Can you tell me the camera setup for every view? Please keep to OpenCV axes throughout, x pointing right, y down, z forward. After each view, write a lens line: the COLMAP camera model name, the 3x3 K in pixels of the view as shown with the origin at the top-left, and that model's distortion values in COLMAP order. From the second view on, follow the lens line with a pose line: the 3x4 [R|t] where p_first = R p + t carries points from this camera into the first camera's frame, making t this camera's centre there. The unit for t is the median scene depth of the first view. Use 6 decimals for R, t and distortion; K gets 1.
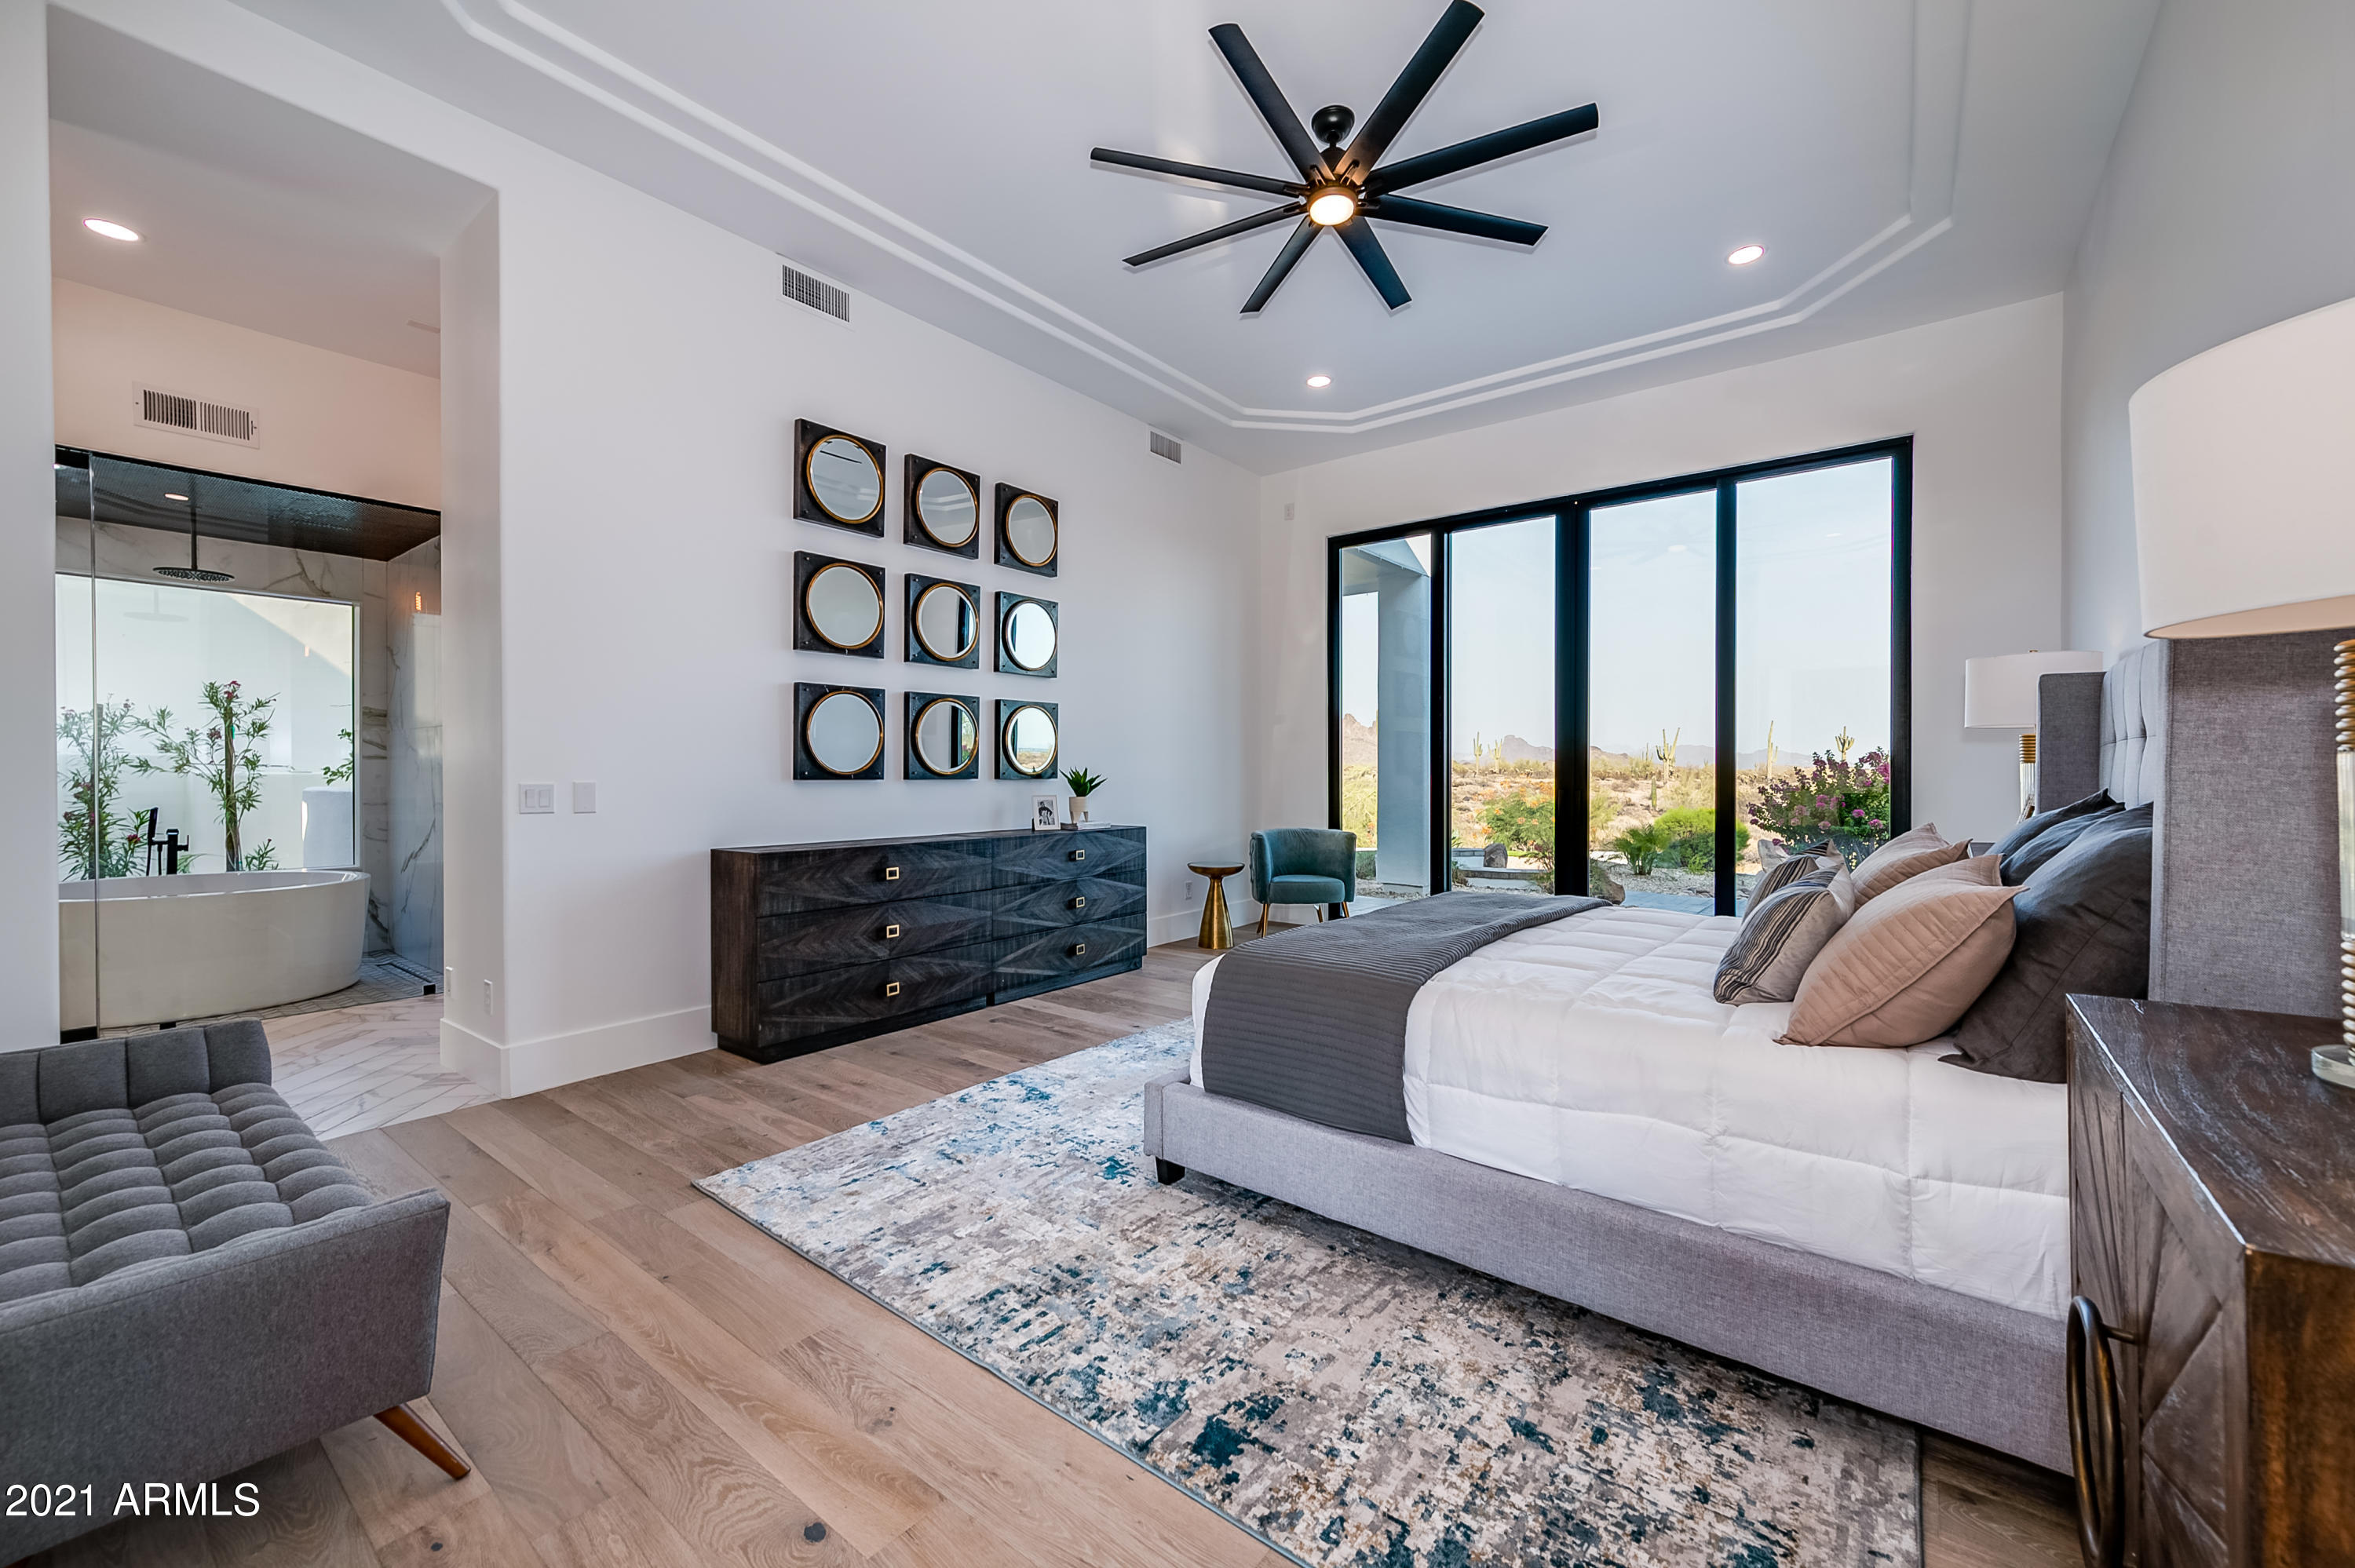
lens RADIAL K [[936.8, 0, 1171.4], [0, 936.8, 778.8], [0, 0, 1]] dist [0.011611, -0.000641]
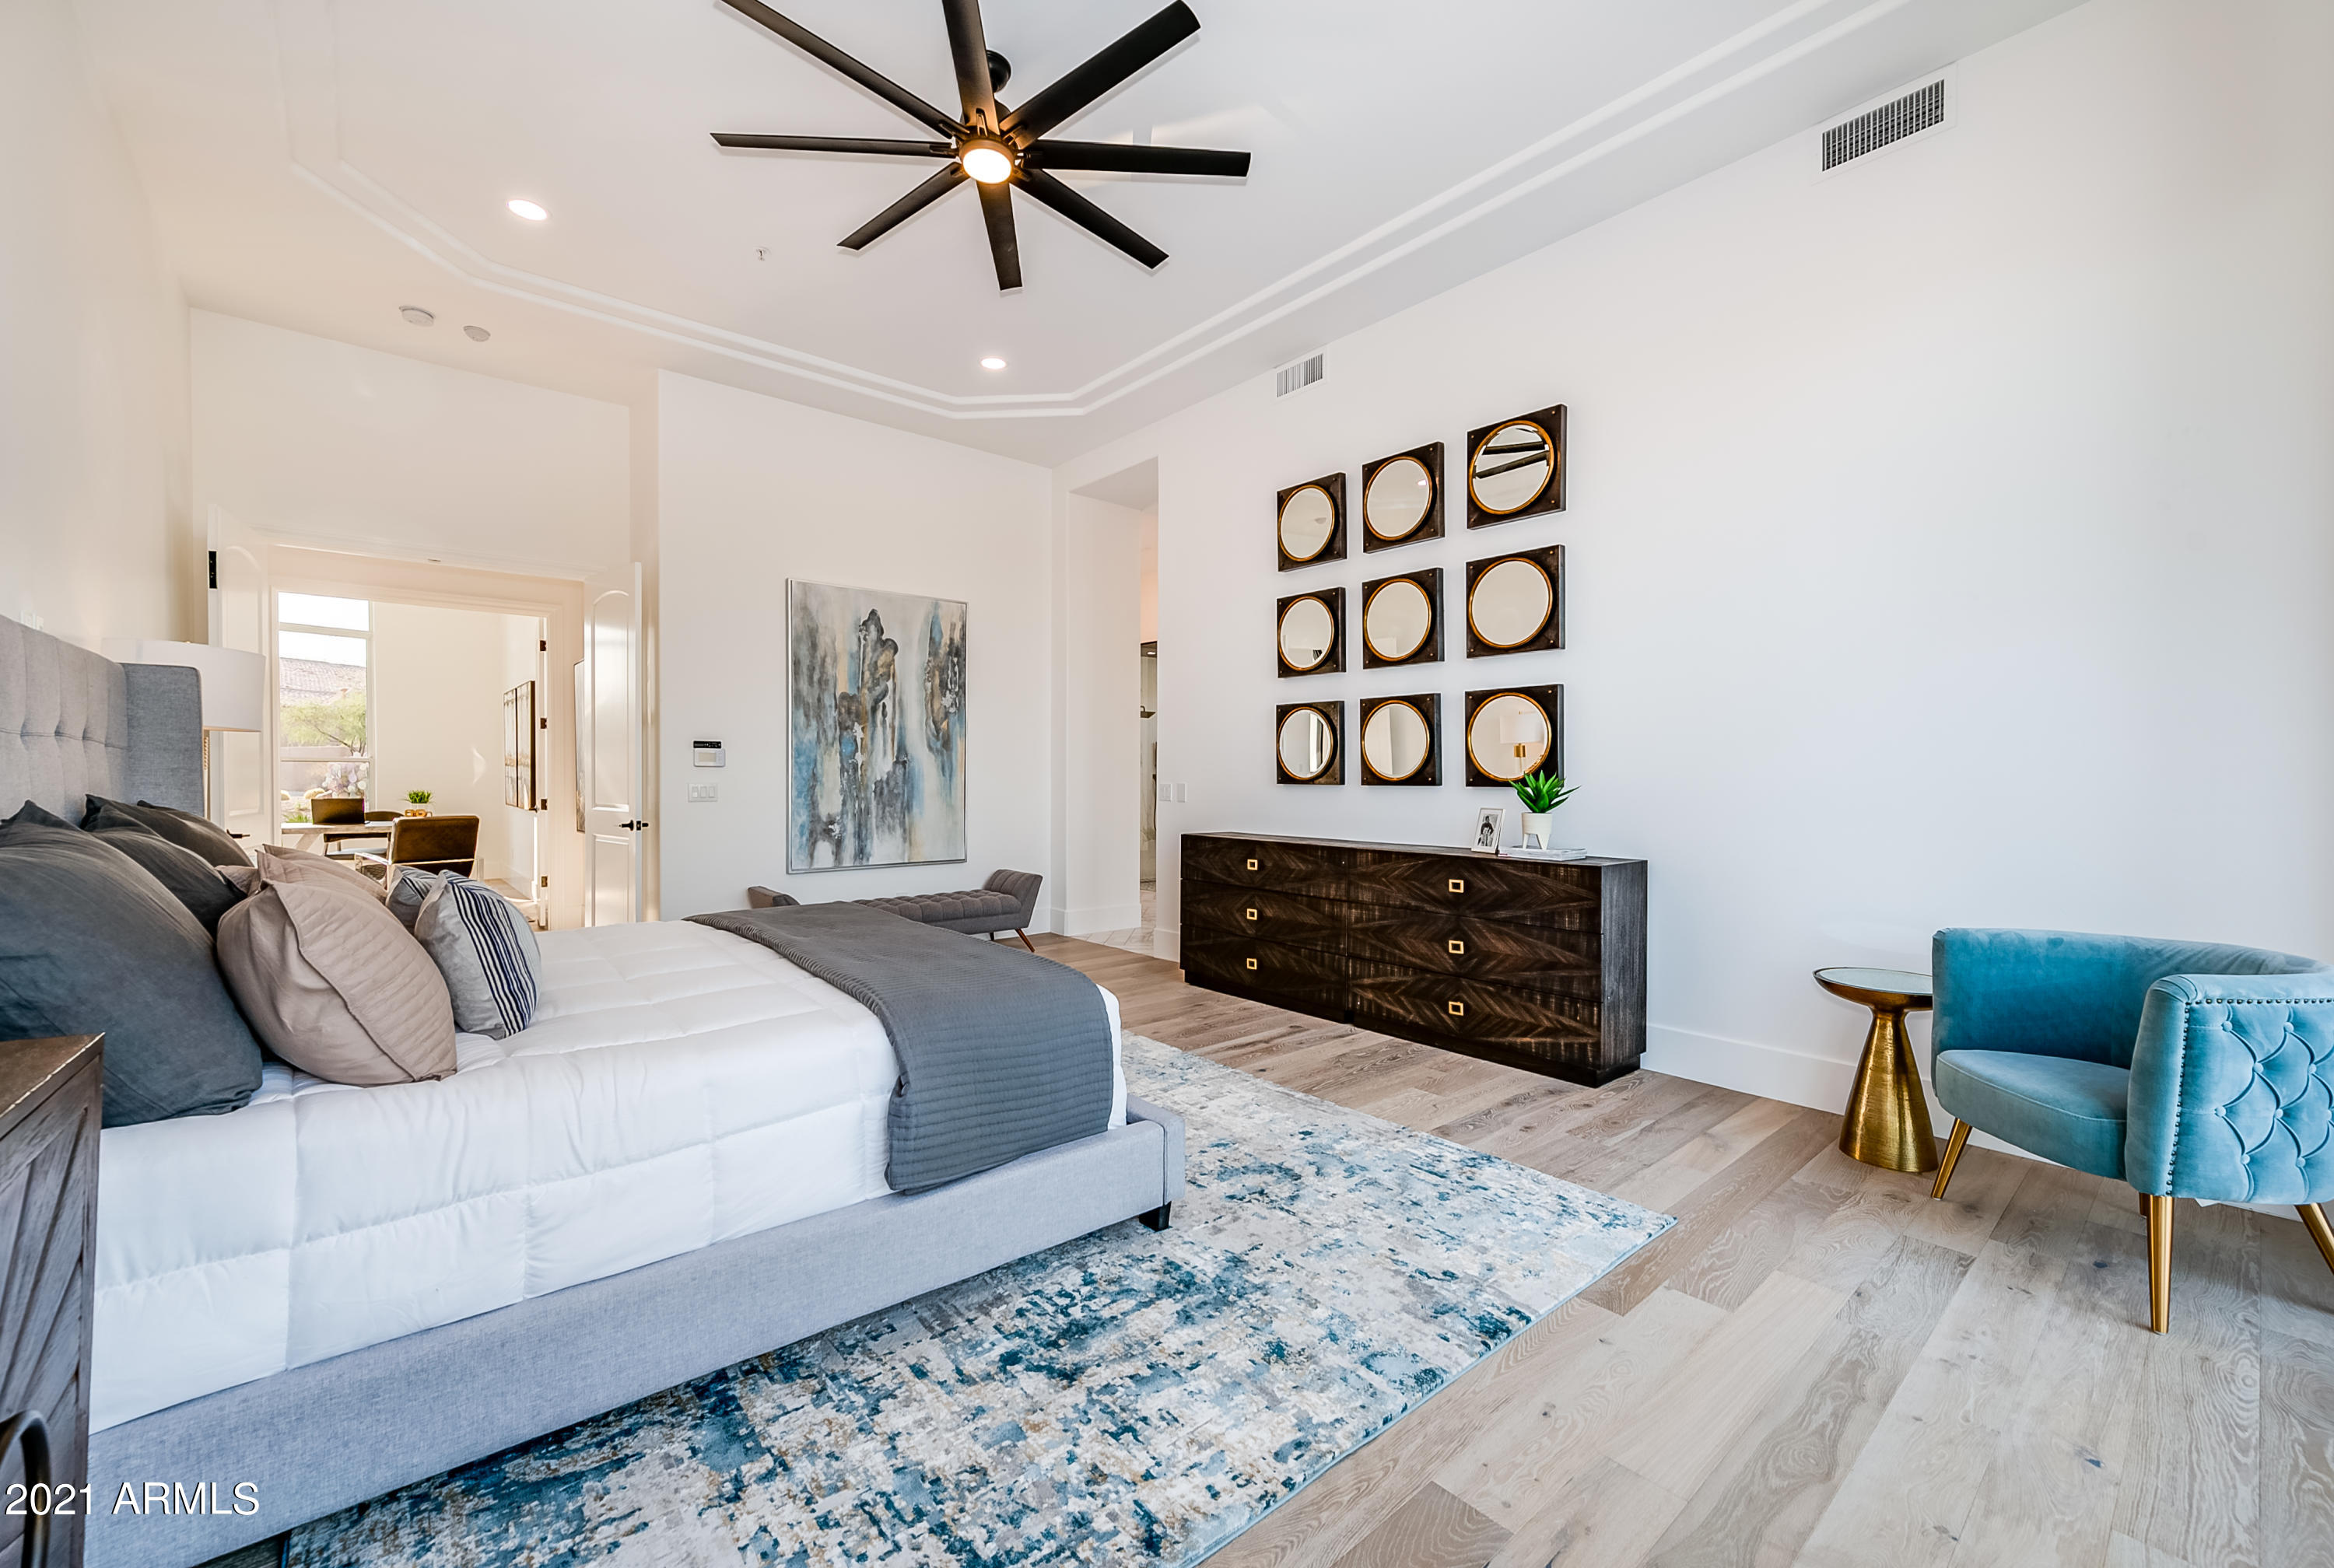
lens RADIAL K [[948.8, 0, 1161.8], [0, 948.8, 789.1], [0, 0, 1]] dist [-0.000398, -0.000016]
pose [[-0.198847, 0.004461, -0.980020, 0.851171], [-0.011553, 0.999909, 0.006896, 0.000797], [0.979963, 0.012693, -0.198777, 1.098590]]
